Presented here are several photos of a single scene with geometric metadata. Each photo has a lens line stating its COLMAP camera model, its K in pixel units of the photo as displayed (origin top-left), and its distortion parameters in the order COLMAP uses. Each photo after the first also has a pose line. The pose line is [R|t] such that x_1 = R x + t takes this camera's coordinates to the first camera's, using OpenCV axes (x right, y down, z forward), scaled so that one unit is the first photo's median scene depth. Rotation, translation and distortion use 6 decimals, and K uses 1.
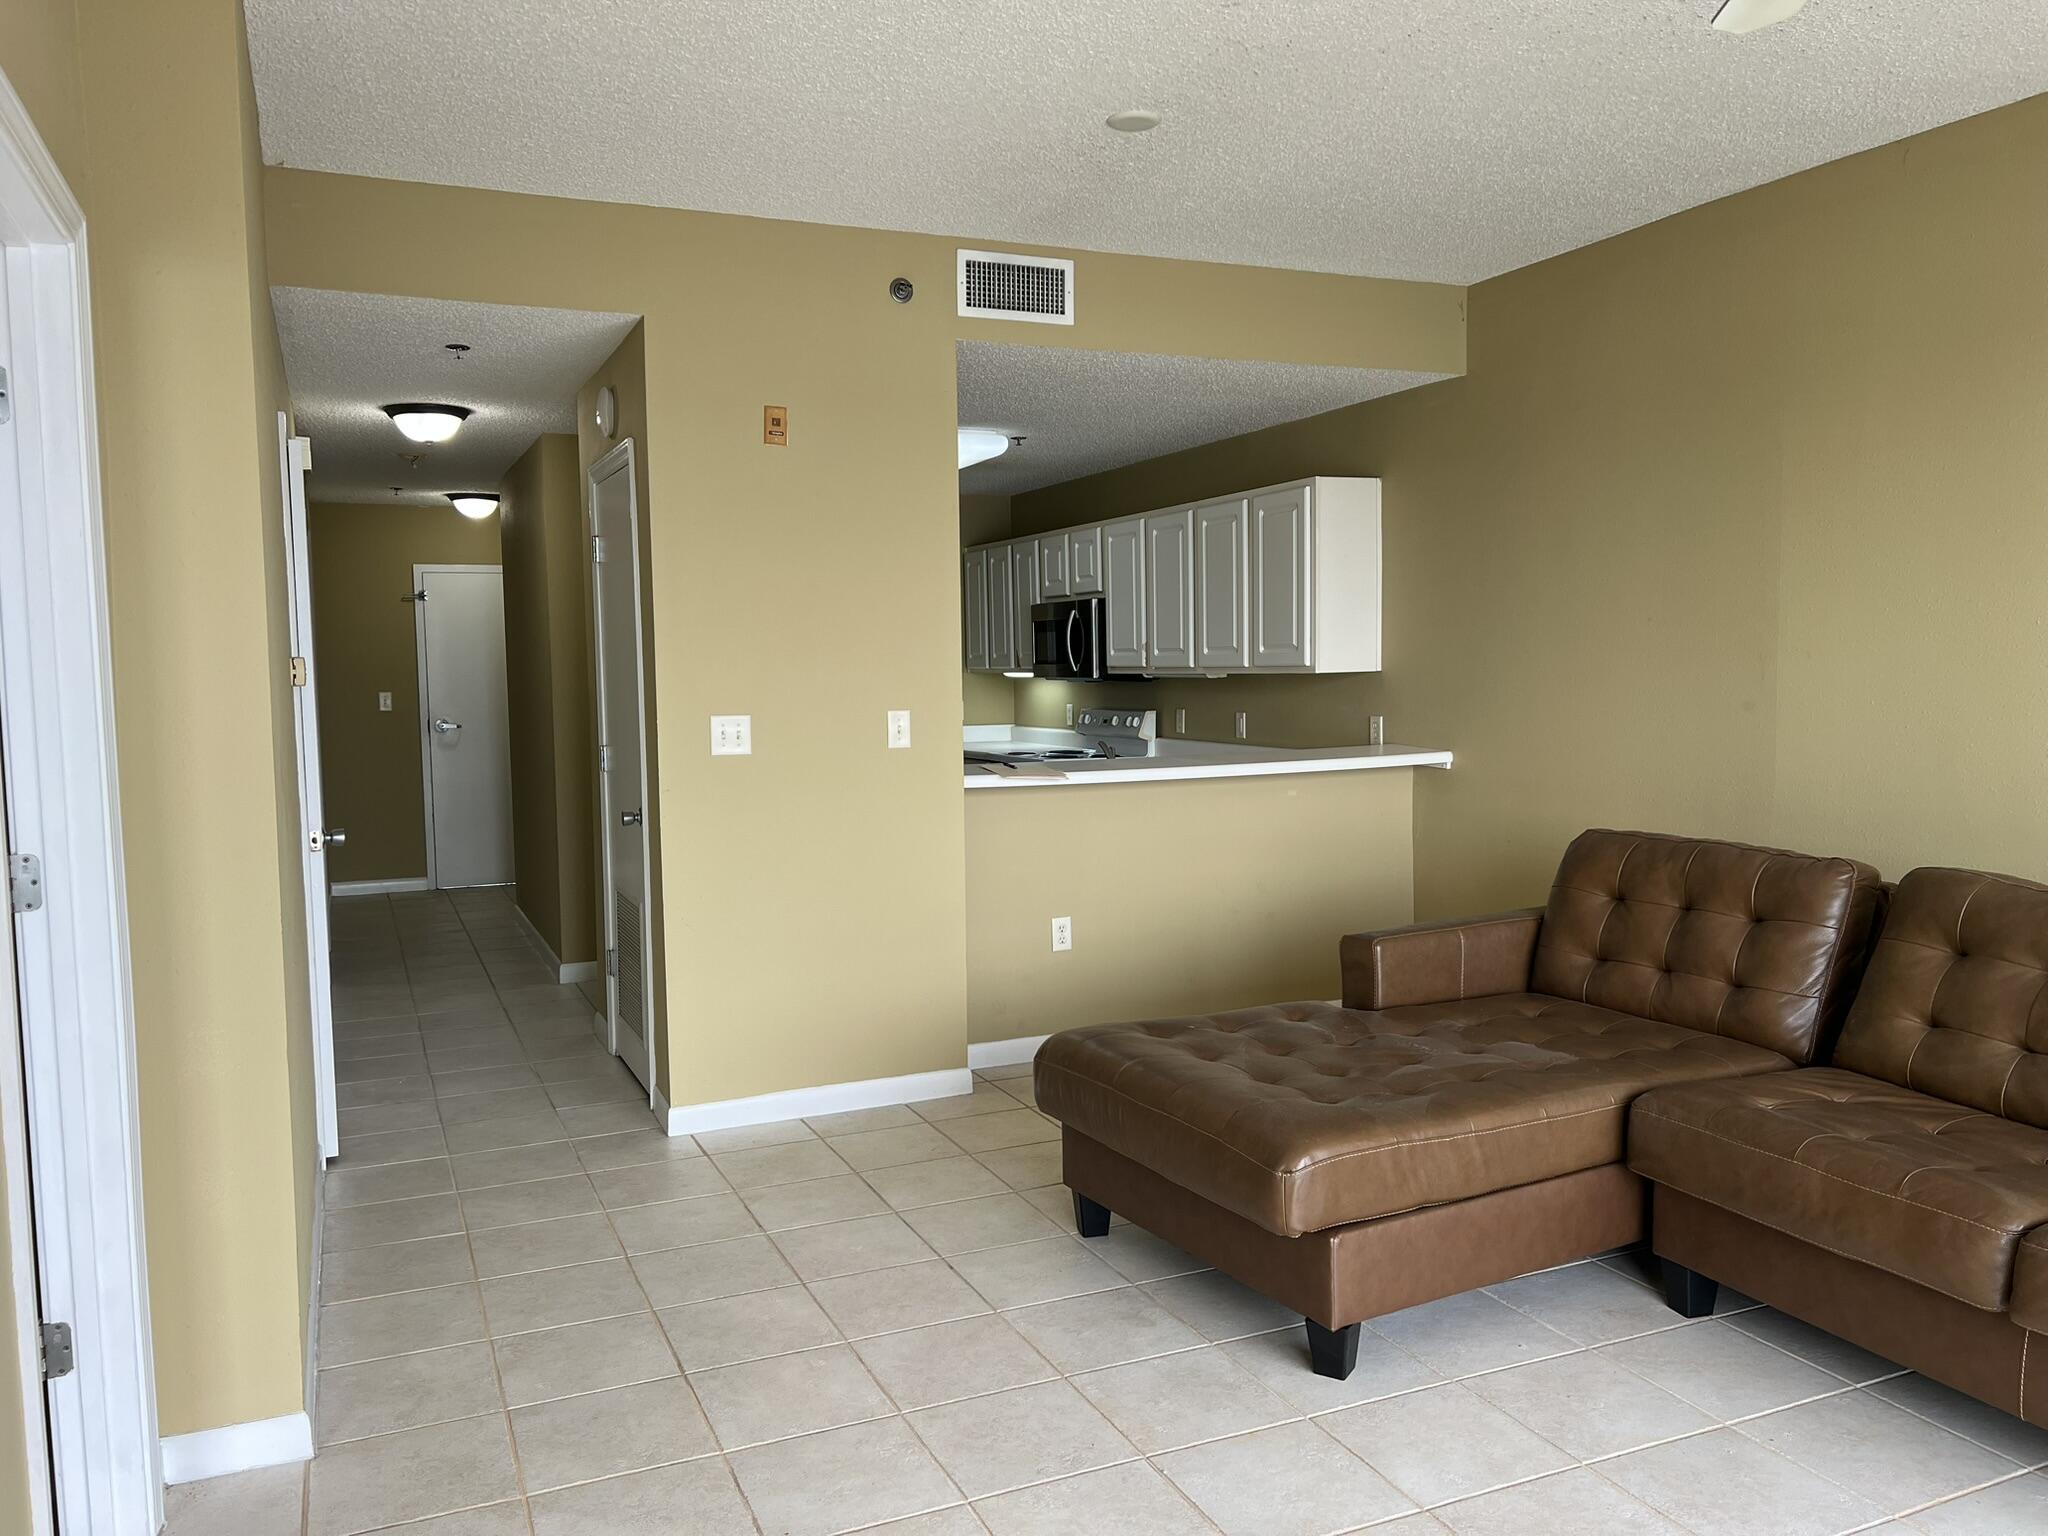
lens RADIAL K [[1524.1, 0, 1019.3], [0, 1524.1, 808.1], [0, 0, 1]] dist [0.051413, -0.103930]
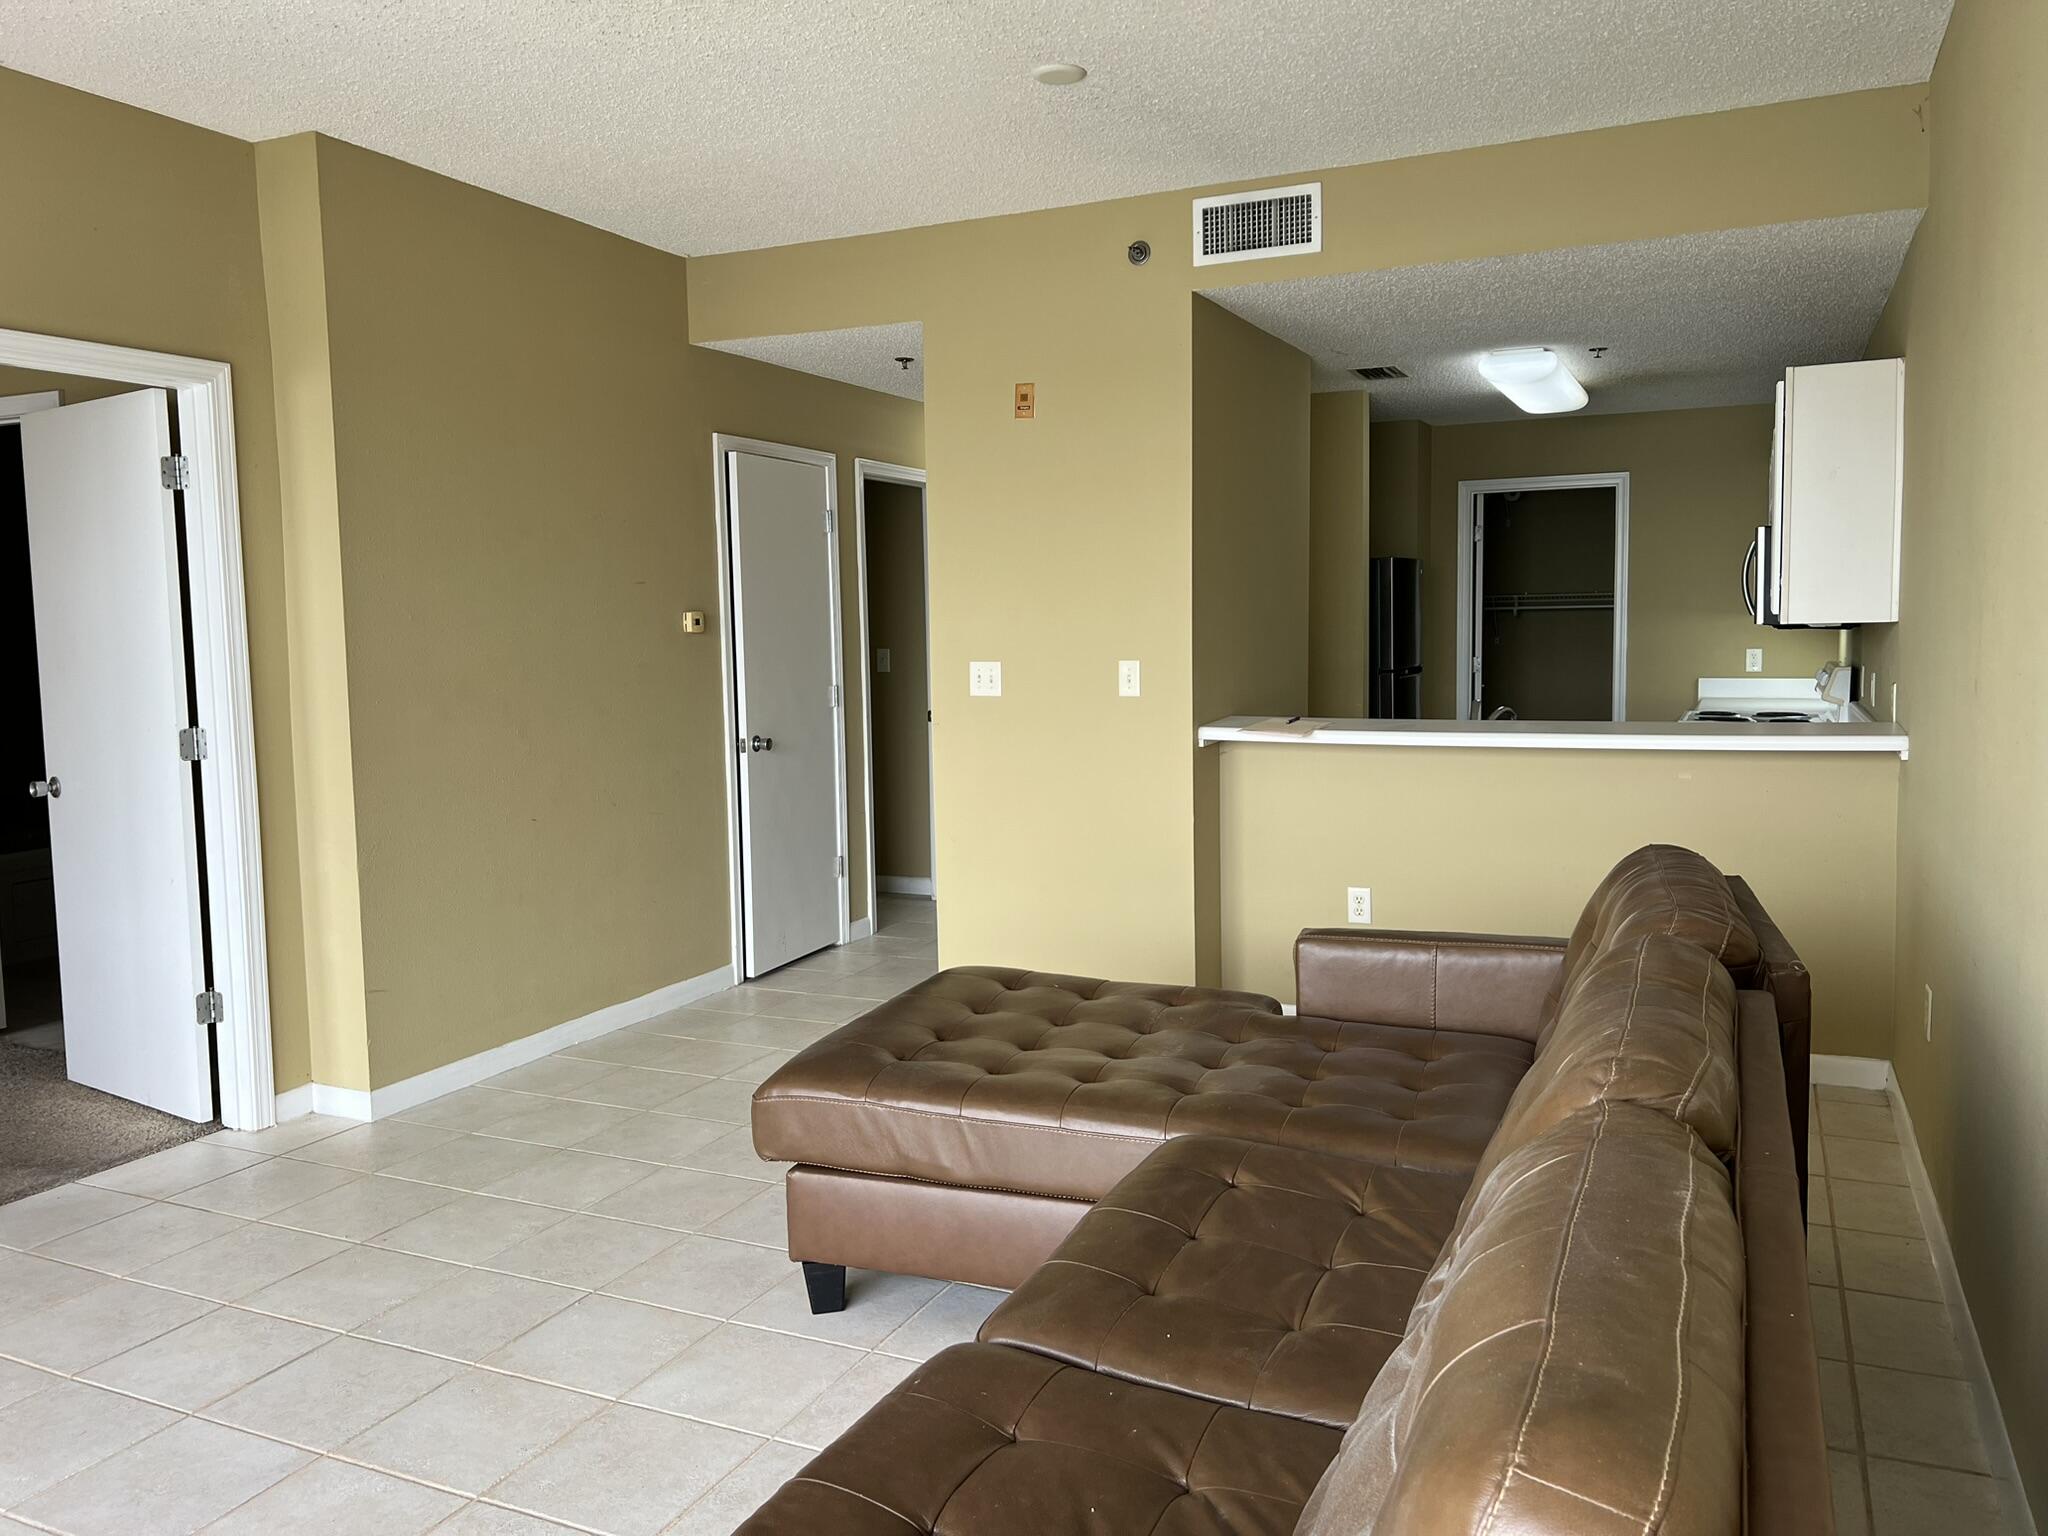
lens RADIAL K [[1515.2, 0, 997.6], [0, 1515.2, 774.7], [0, 0, 1]] dist [0.044902, -0.059191]
pose [[0.662105, 0.080228, -0.745104, 0.642297], [-0.065588, 0.996642, 0.049029, -0.031412], [0.746535, 0.016407, 0.665144, 0.248272]]
